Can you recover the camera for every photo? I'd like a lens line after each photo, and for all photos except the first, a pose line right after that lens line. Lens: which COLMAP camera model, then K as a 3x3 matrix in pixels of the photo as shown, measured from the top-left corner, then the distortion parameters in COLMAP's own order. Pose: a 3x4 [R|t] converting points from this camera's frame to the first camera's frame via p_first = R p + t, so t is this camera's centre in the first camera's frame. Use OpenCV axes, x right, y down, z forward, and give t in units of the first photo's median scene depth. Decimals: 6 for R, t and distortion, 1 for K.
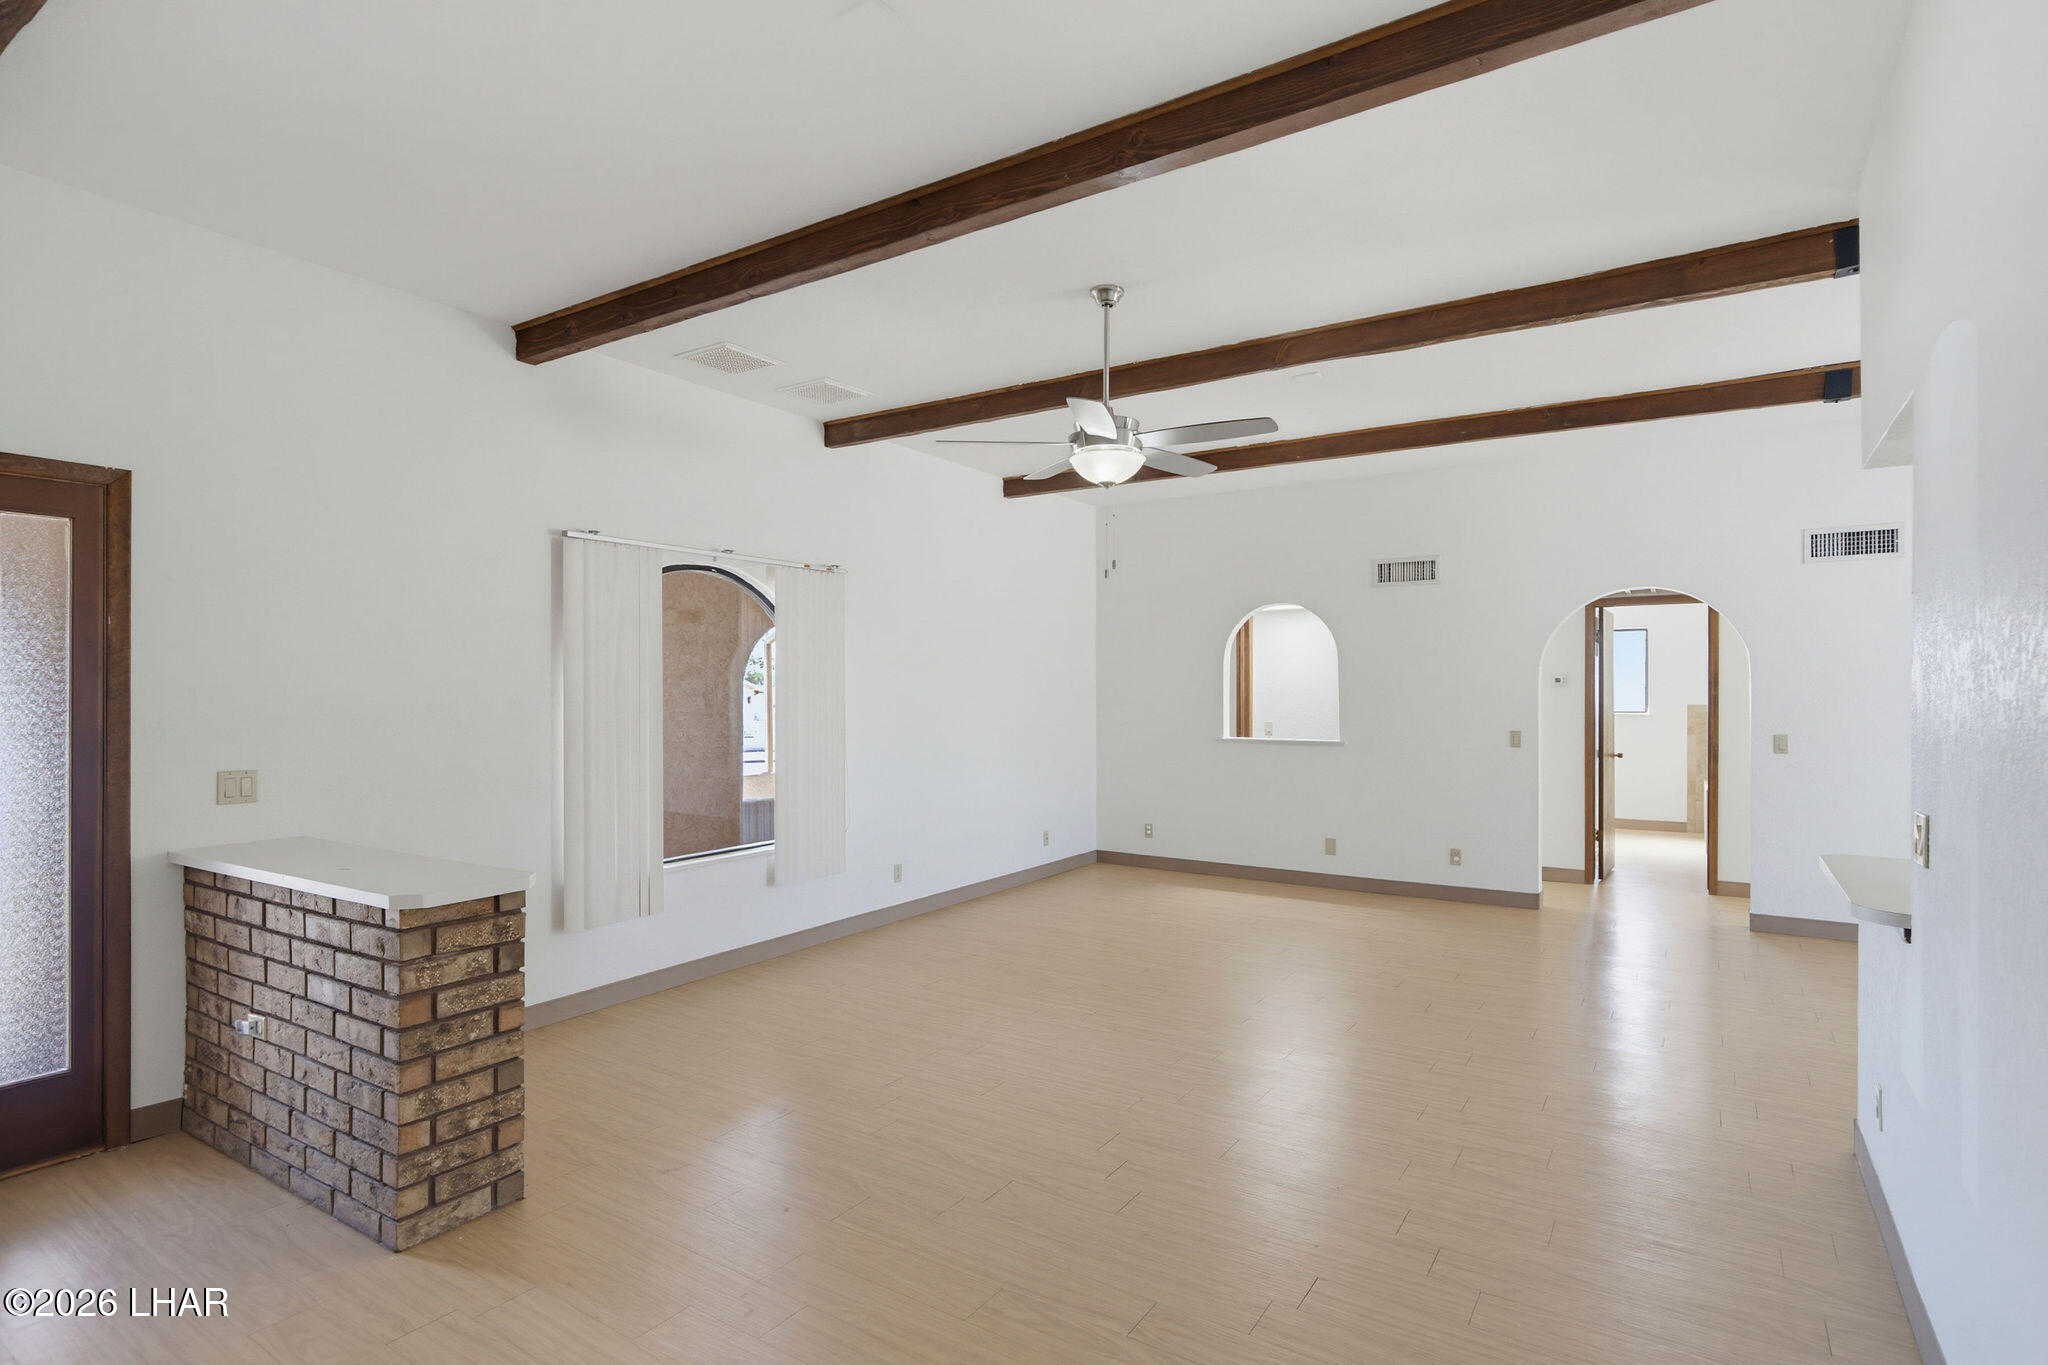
lens RADIAL K [[985.0, 0, 1035.5], [0, 985.0, 690.3], [0, 0, 1]] dist [0.002364, 0.000318]
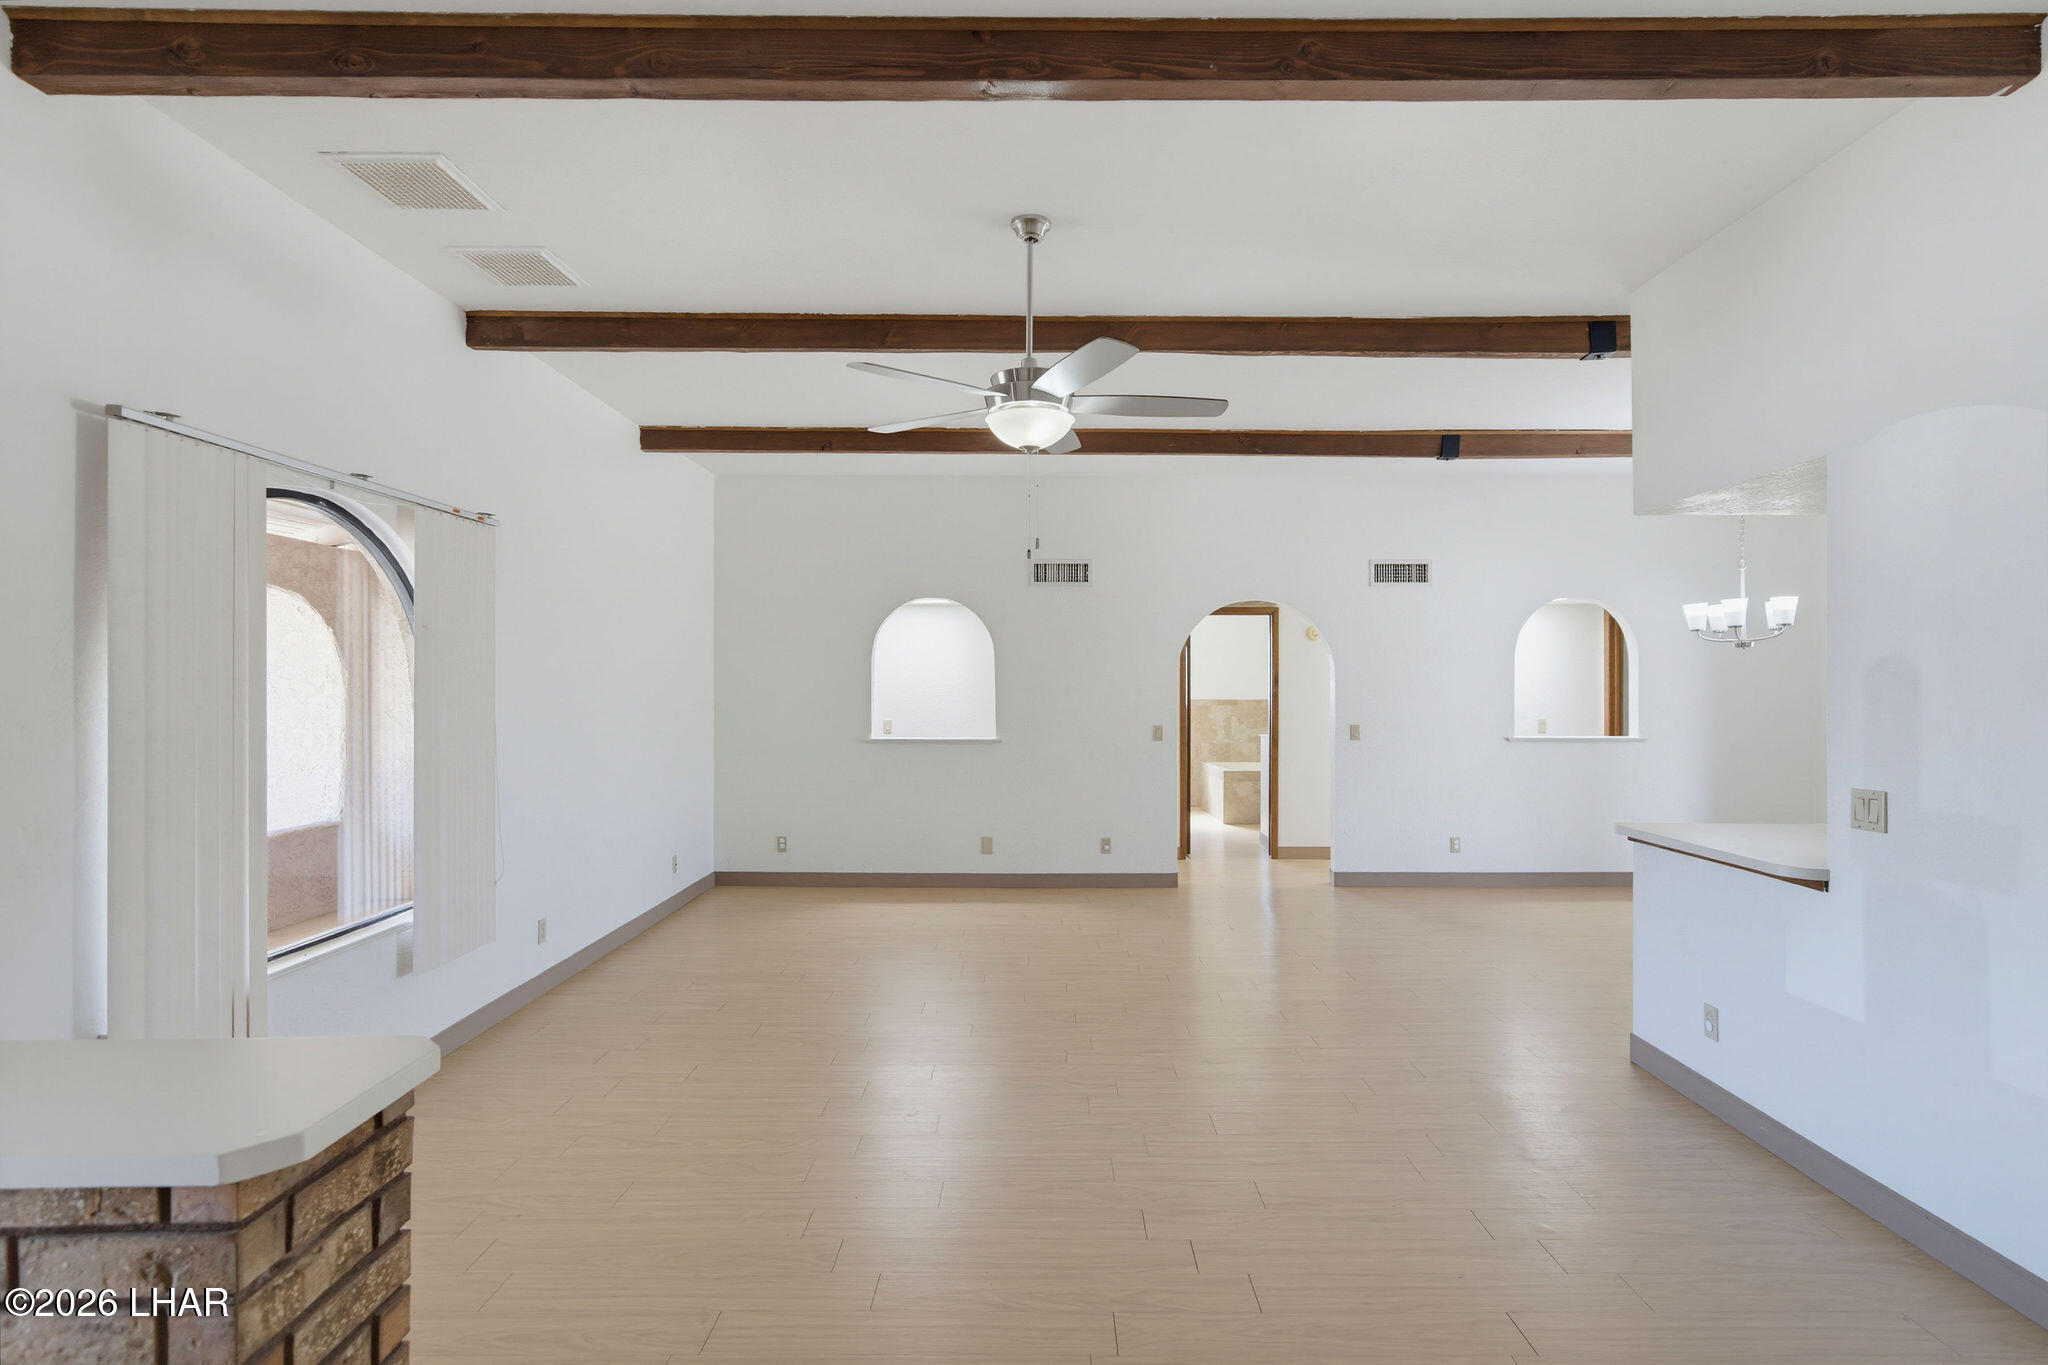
lens RADIAL K [[985.0, 0, 1031.9], [0, 985.0, 684.4], [0, 0, 1]] dist [0.002364, 0.000318]
pose [[0.844500, 0.002794, 0.535548, -0.366746], [-0.002326, 0.999996, -0.001549, -0.003657], [-0.535550, 0.000063, 0.844504, 0.265425]]
